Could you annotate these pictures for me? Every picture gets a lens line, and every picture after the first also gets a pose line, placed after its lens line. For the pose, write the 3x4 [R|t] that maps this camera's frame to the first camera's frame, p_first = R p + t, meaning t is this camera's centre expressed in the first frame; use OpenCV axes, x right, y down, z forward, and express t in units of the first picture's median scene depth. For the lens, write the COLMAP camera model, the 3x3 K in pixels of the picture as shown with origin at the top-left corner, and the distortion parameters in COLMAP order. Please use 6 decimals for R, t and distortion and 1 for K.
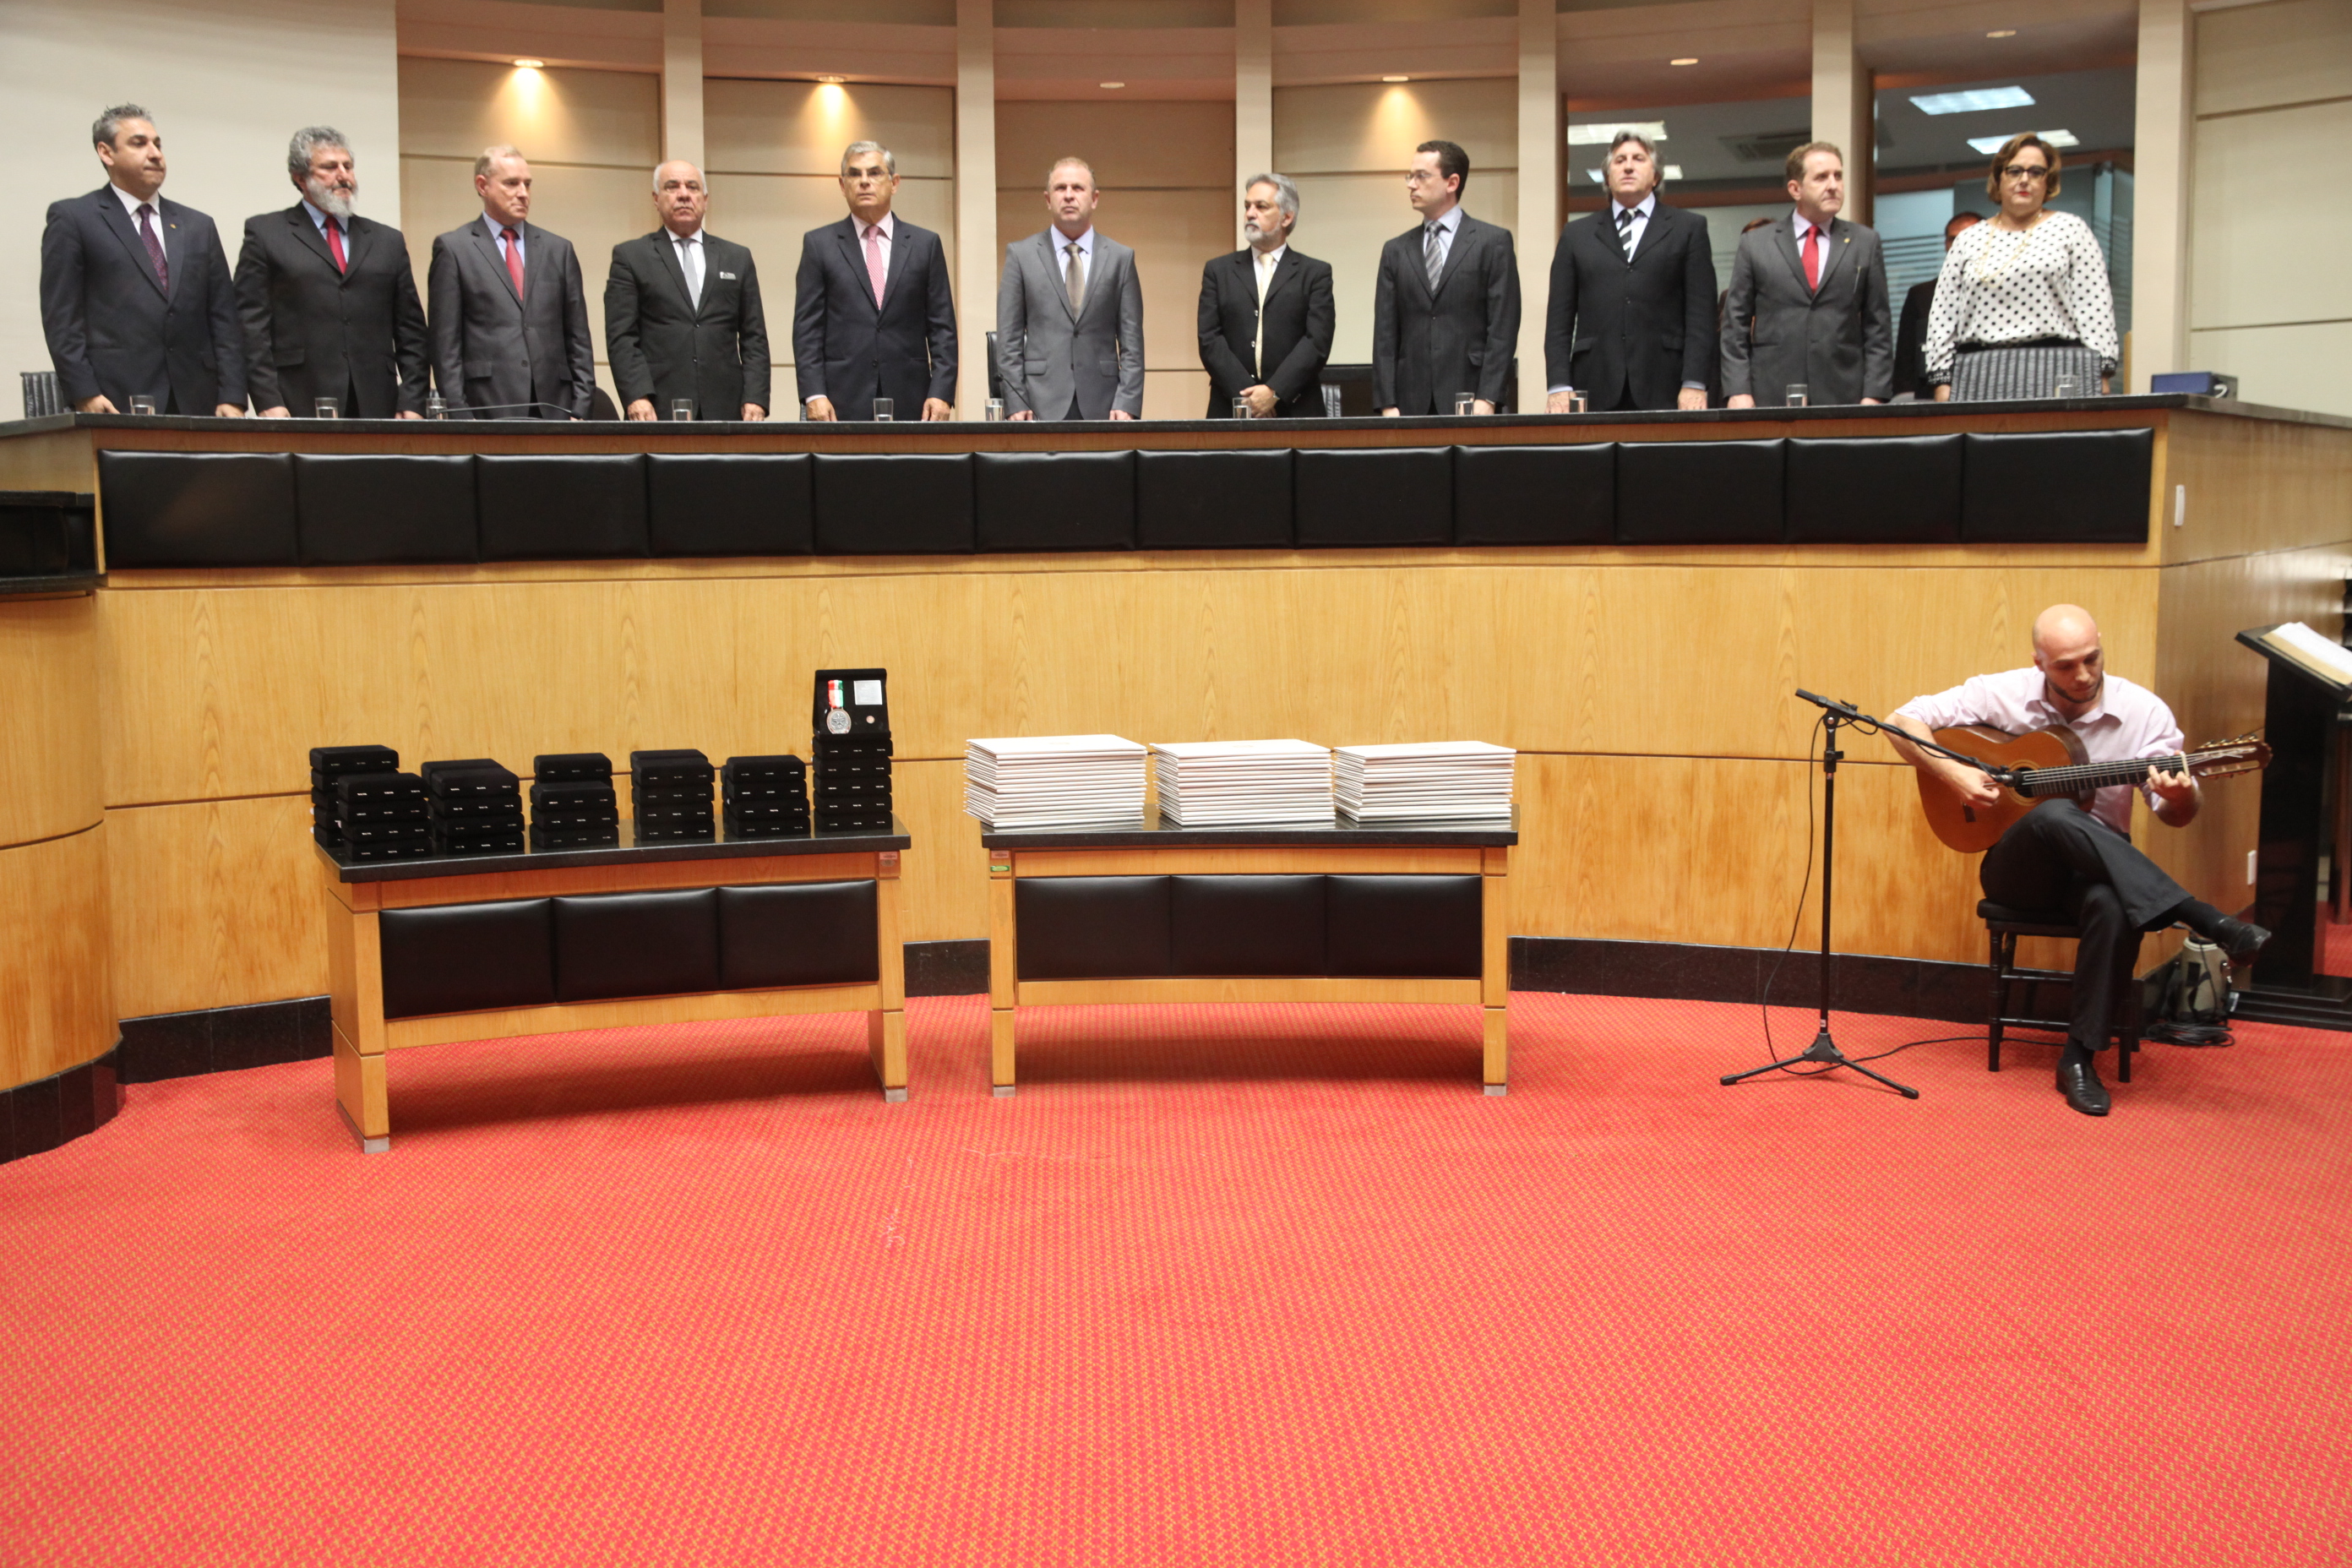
lens RADIAL K [[2298.5, 0, 1174.4], [0, 2298.5, 785.7], [0, 0, 1]] dist [0.013198, 0.000000]
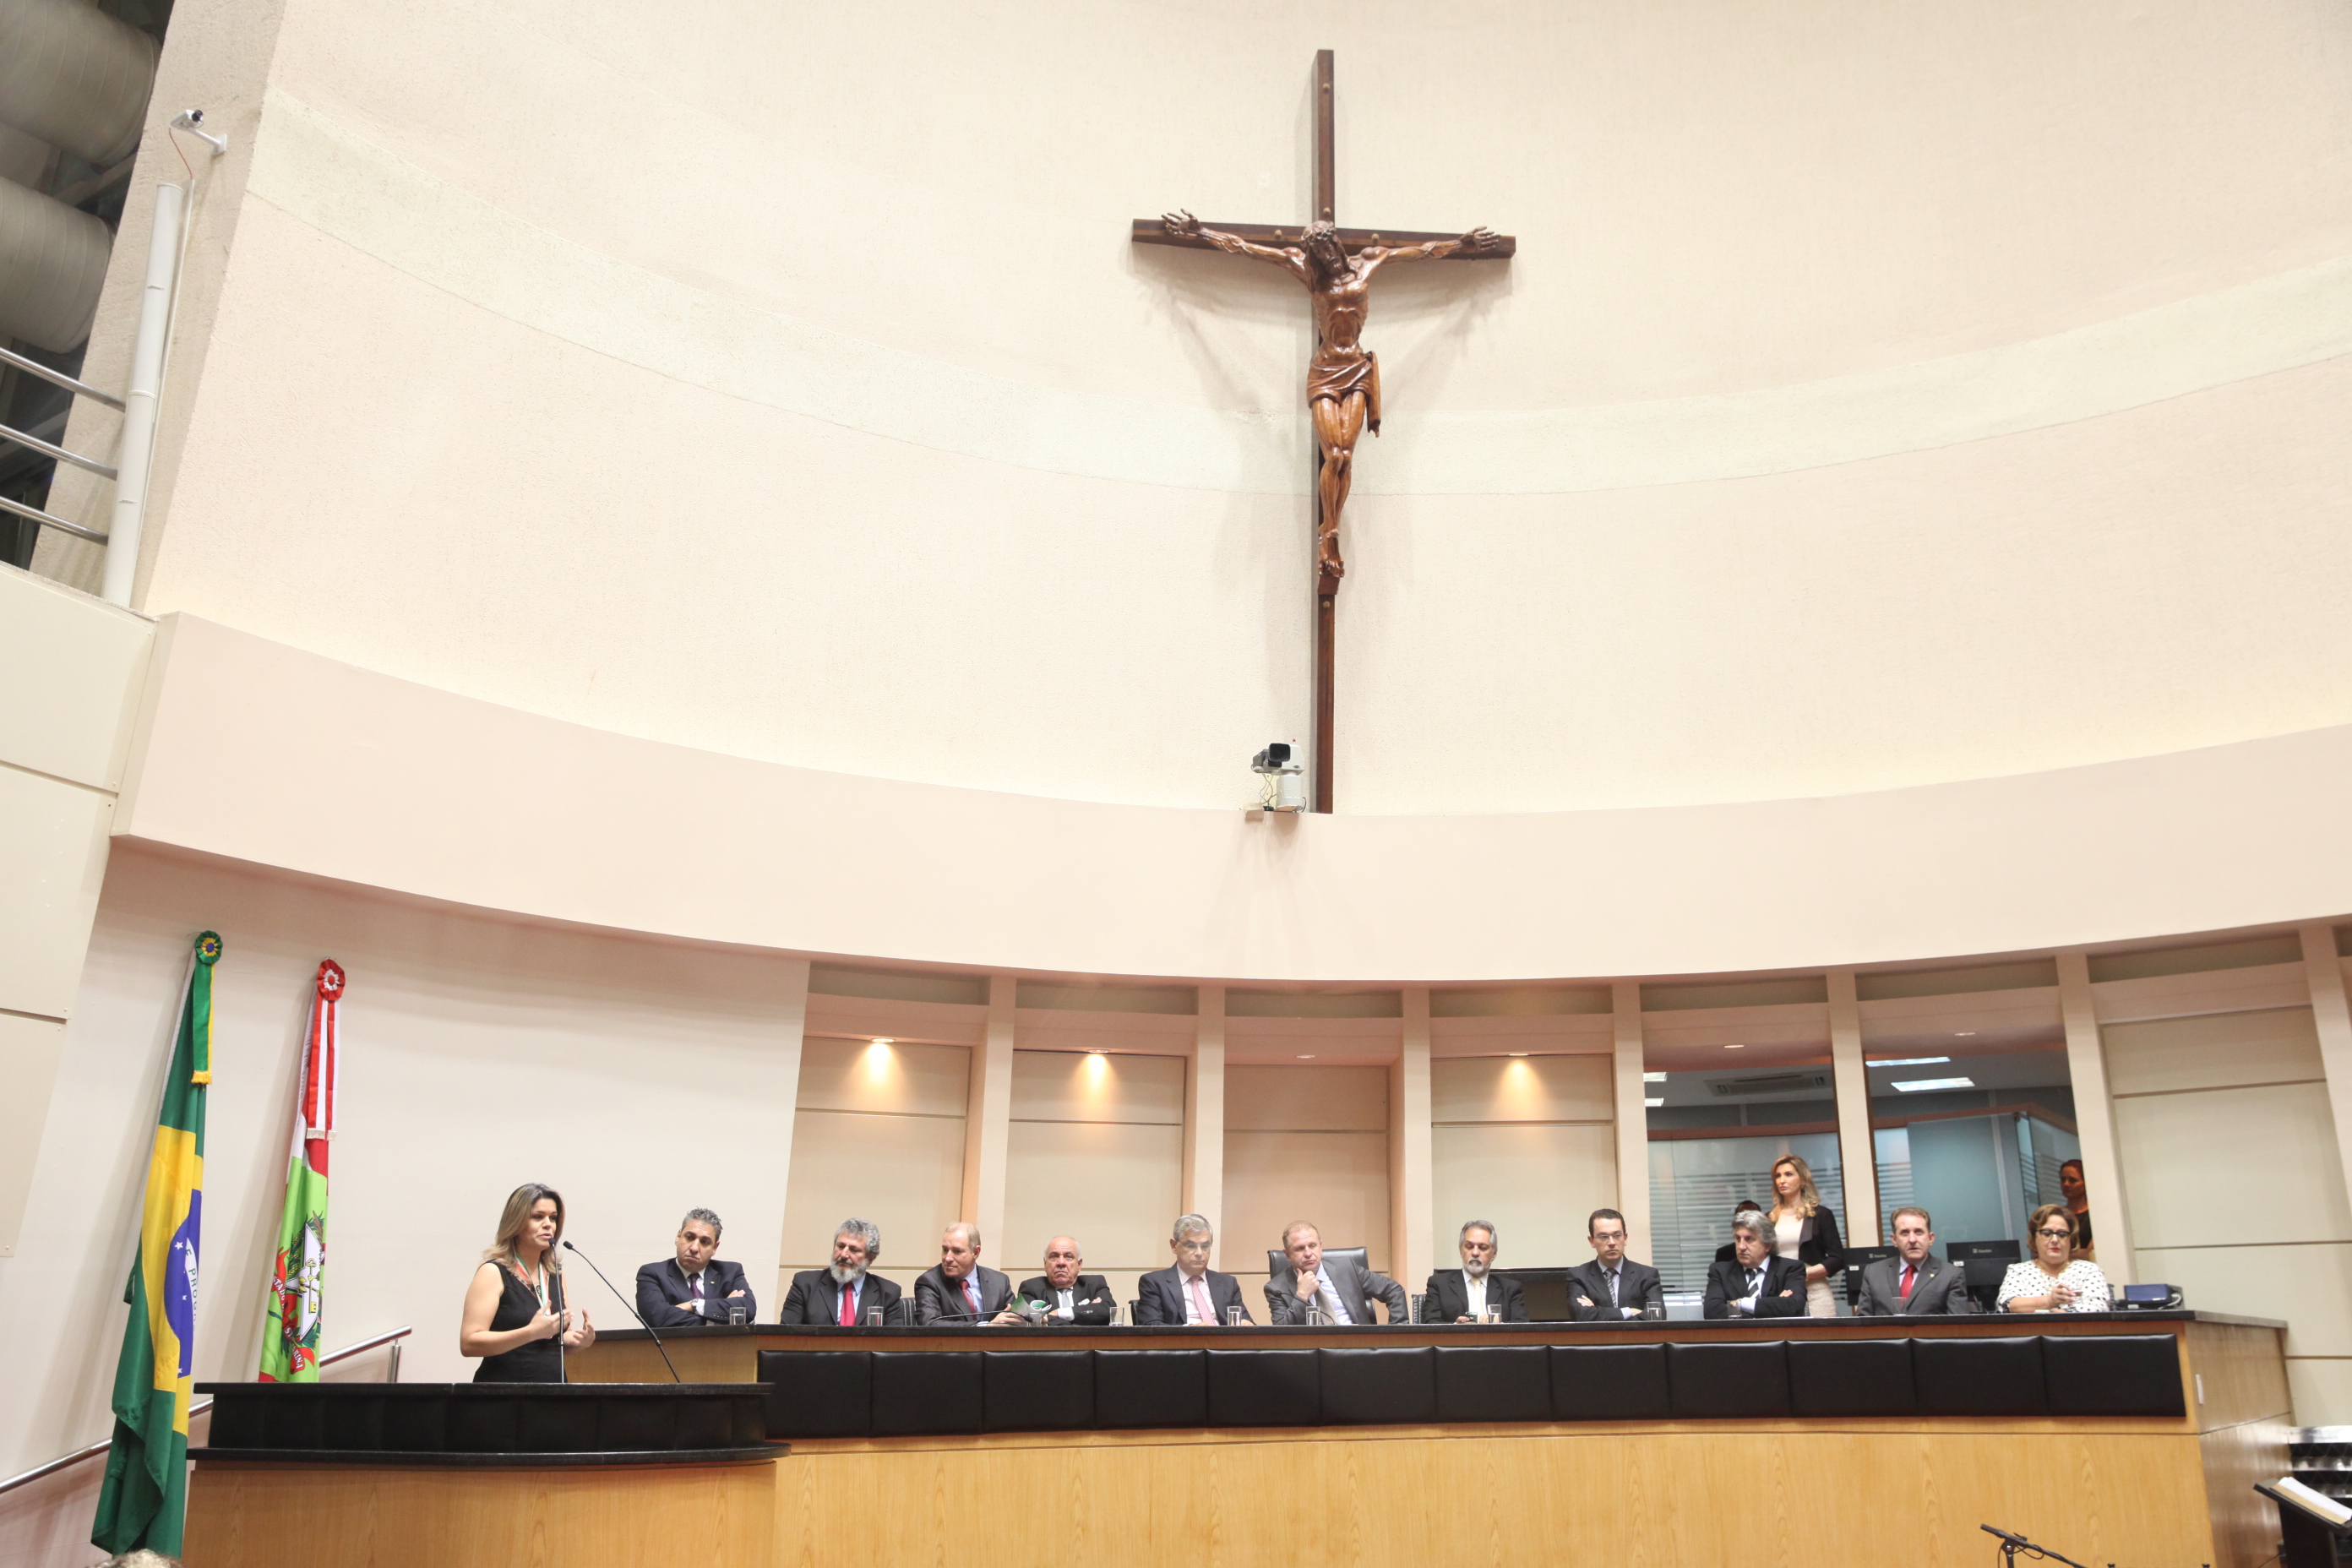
lens RADIAL K [[2207.1, 0, 1176.4], [0, 2207.1, 780.4], [0, 0, 1]] dist [-0.007779, 0.000000]
pose [[0.997294, 0.018737, 0.071088, -0.272986], [0.008863, 0.929279, -0.369273, 0.023604], [-0.072980, 0.368903, 0.926598, -0.323767]]
